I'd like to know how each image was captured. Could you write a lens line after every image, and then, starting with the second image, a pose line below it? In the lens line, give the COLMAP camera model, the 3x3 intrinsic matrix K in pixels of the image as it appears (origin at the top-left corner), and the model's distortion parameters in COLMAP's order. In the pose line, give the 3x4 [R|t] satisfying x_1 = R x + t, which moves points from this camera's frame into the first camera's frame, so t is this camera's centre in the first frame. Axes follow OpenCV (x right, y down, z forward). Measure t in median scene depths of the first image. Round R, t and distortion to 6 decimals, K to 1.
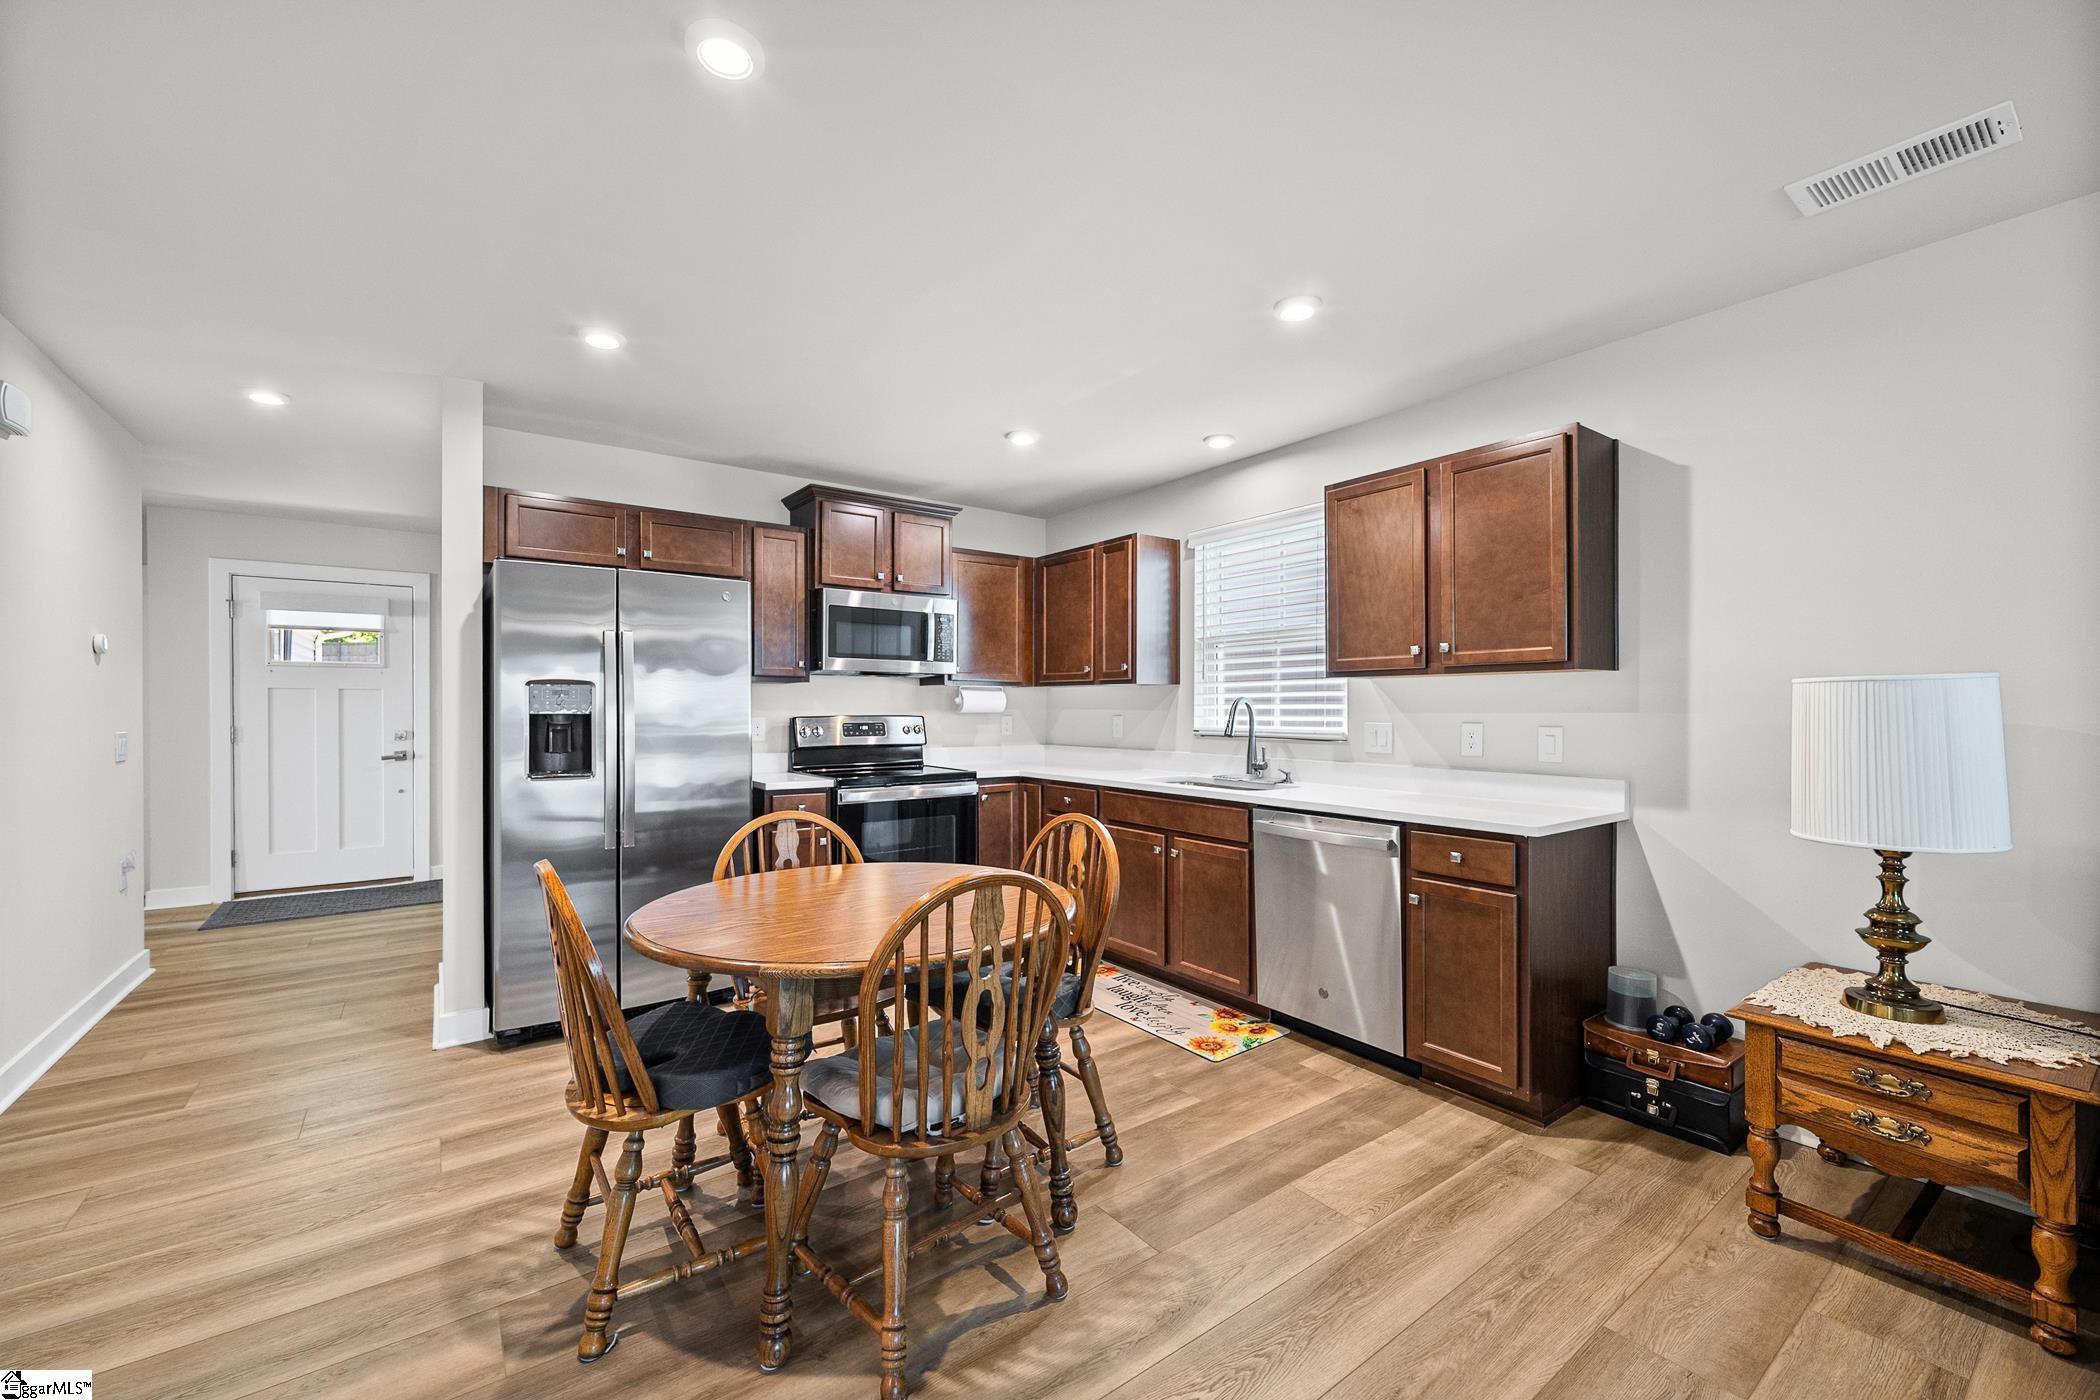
lens RADIAL K [[835.5, 0, 1040.8], [0, 835.5, 711.2], [0, 0, 1]] dist [-0.001440, -0.000335]
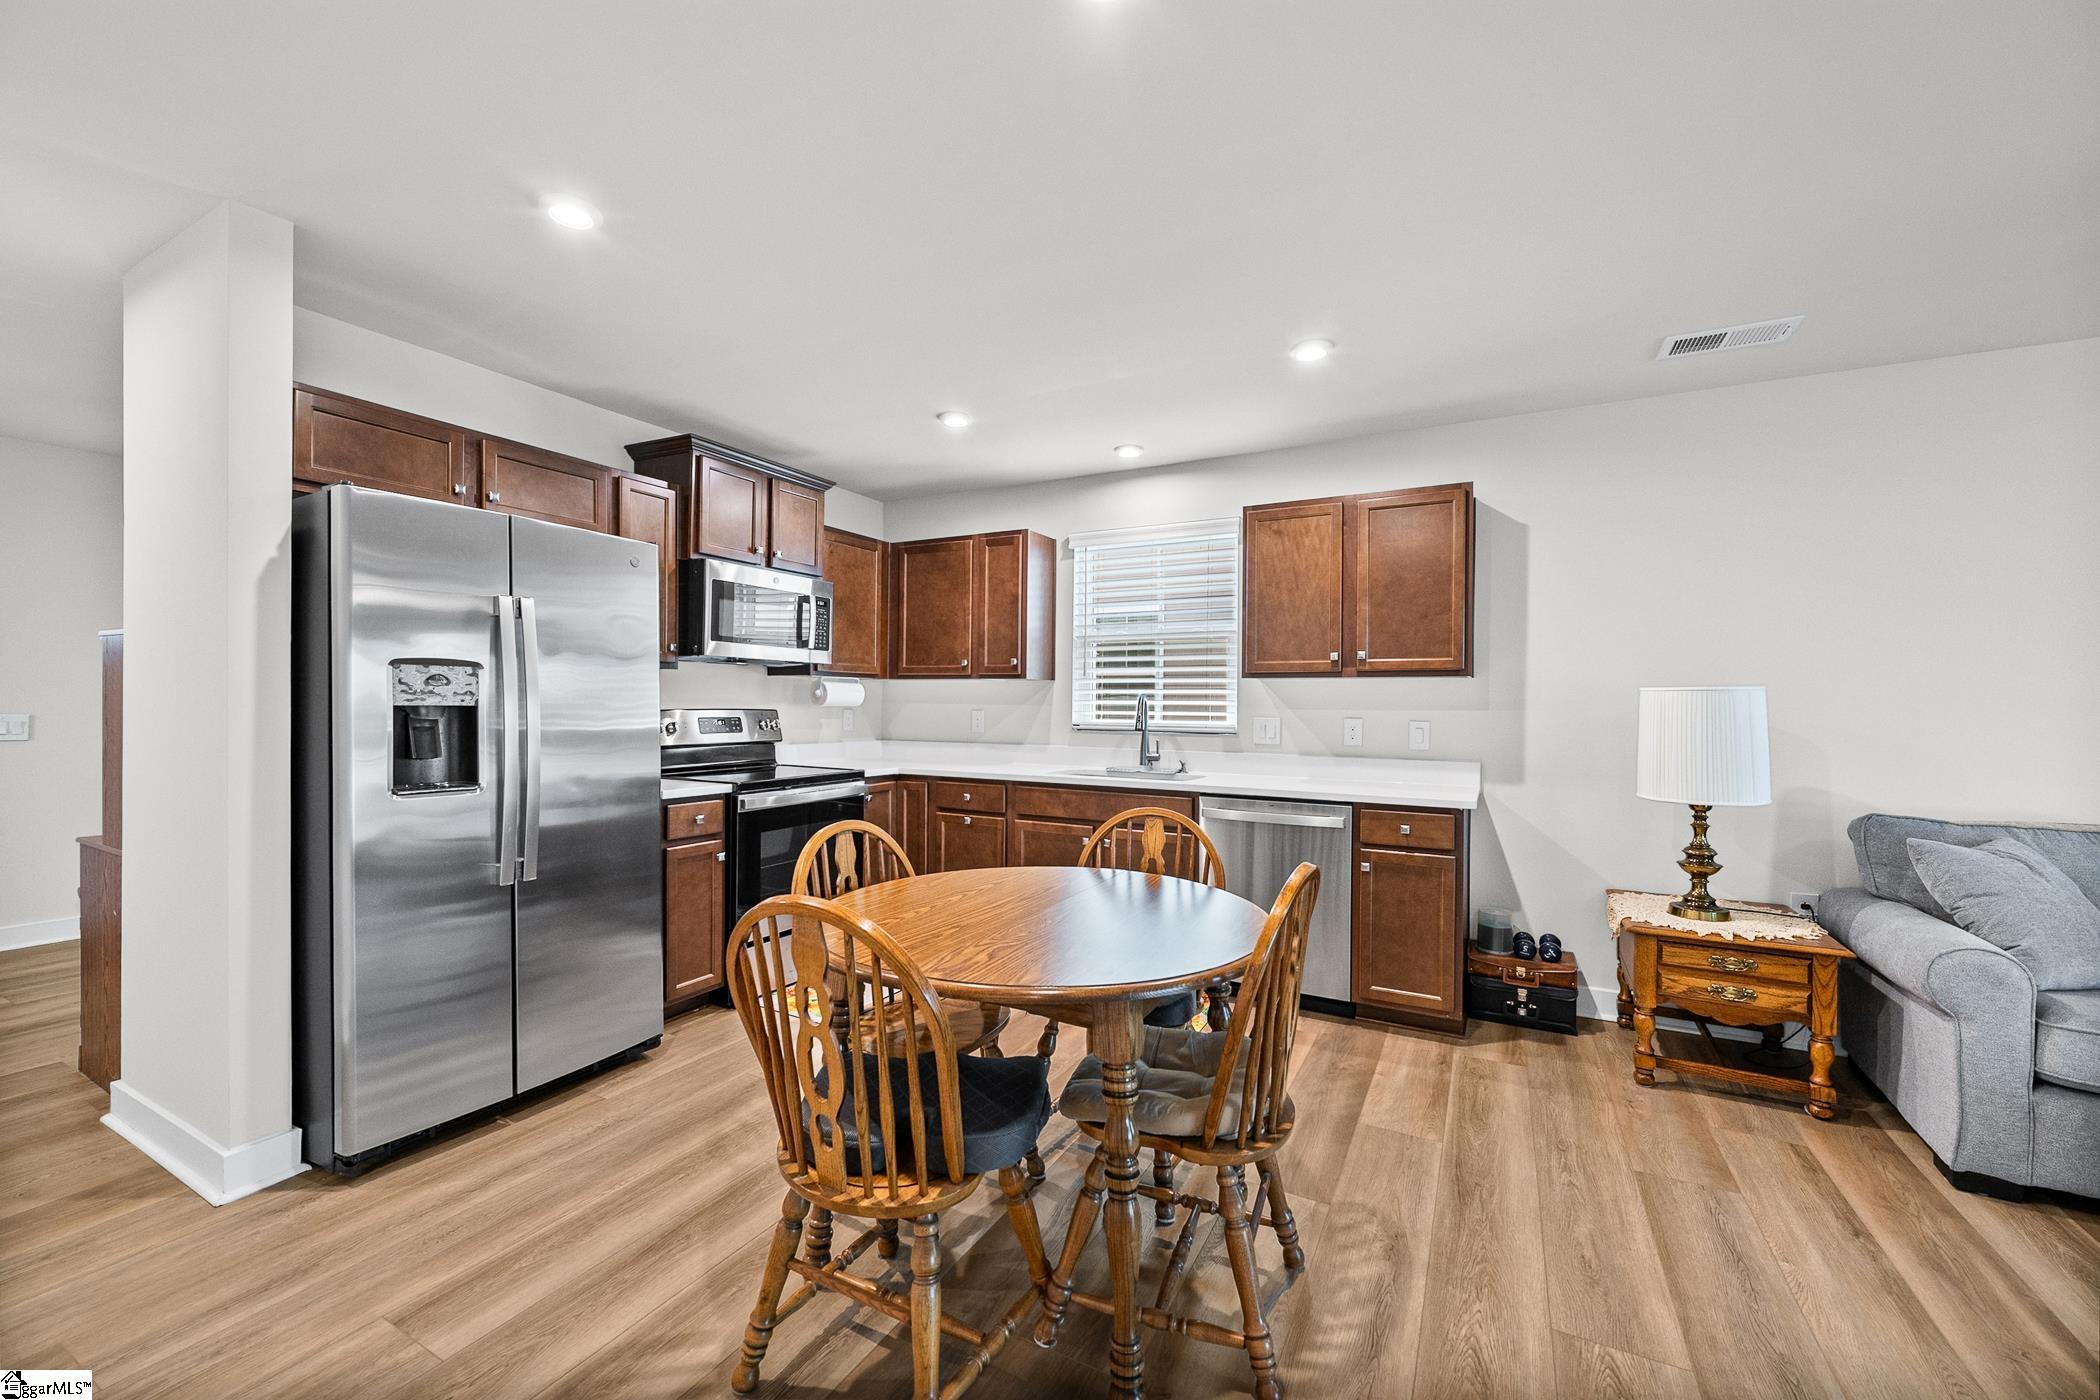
lens RADIAL K [[835.5, 0, 1040.8], [0, 835.5, 711.2], [0, 0, 1]] dist [-0.001440, -0.000335]
pose [[0.901990, 0.003573, 0.431742, -0.393423], [-0.007037, 0.999955, 0.006427, -0.000421], [-0.431700, -0.008835, 0.901974, 0.108330]]
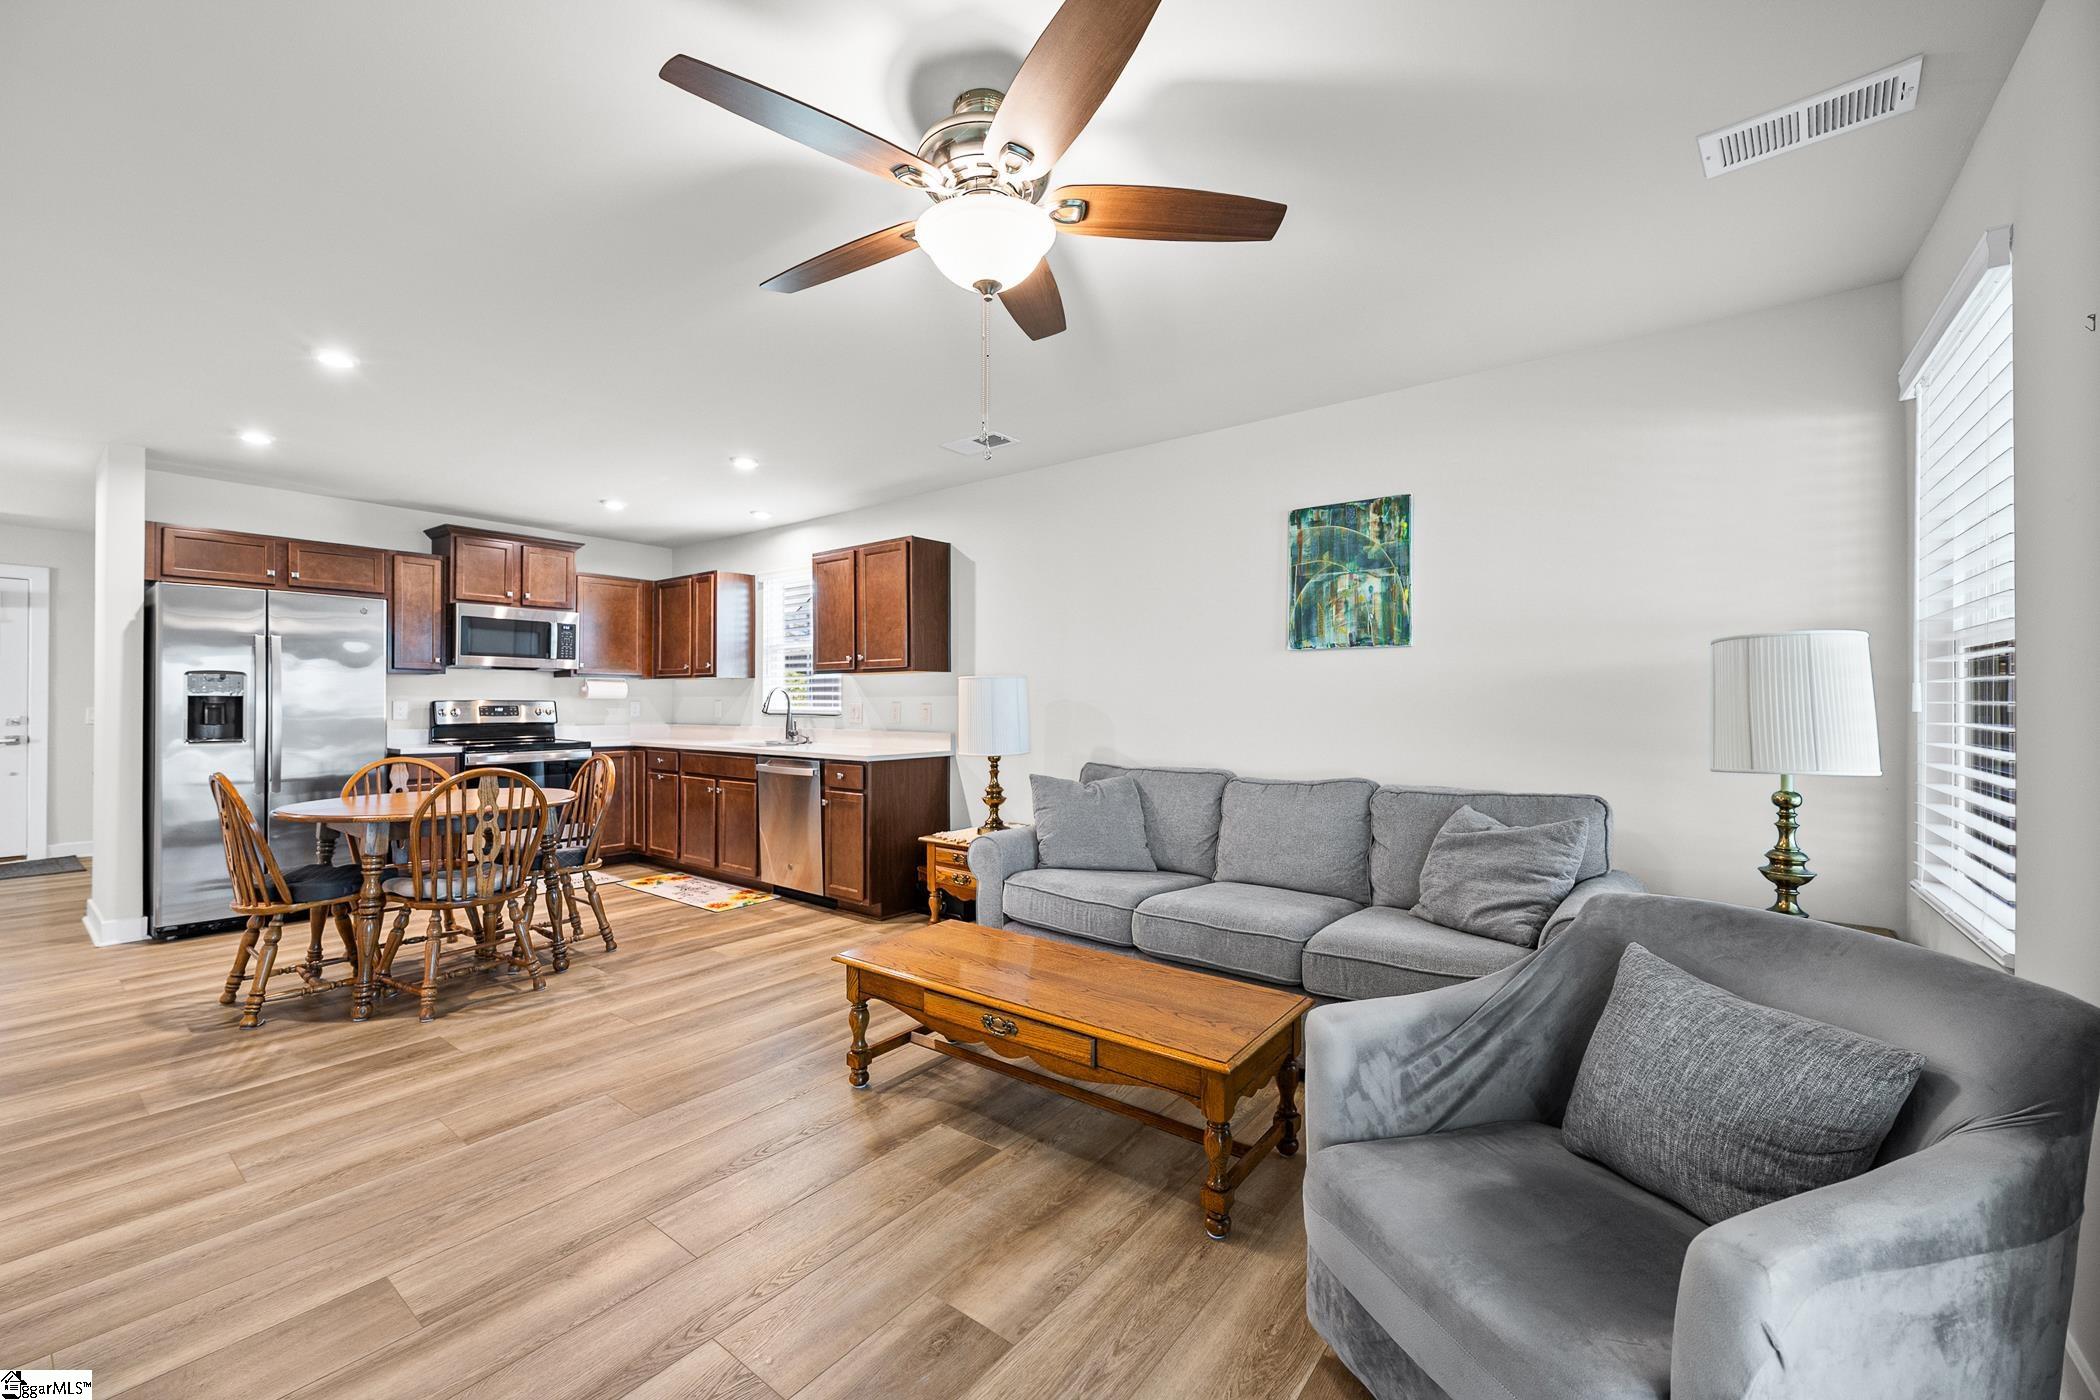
lens RADIAL K [[844.9, 0, 1050.0], [0, 844.9, 700.0], [0, 0, 1]] dist [-0.000243, -0.000031]
pose [[0.961039, 0.001630, 0.276407, 0.336664], [0.000668, 0.999966, -0.008219, 0.021975], [-0.276411, 0.008083, 0.961006, -0.670290]]
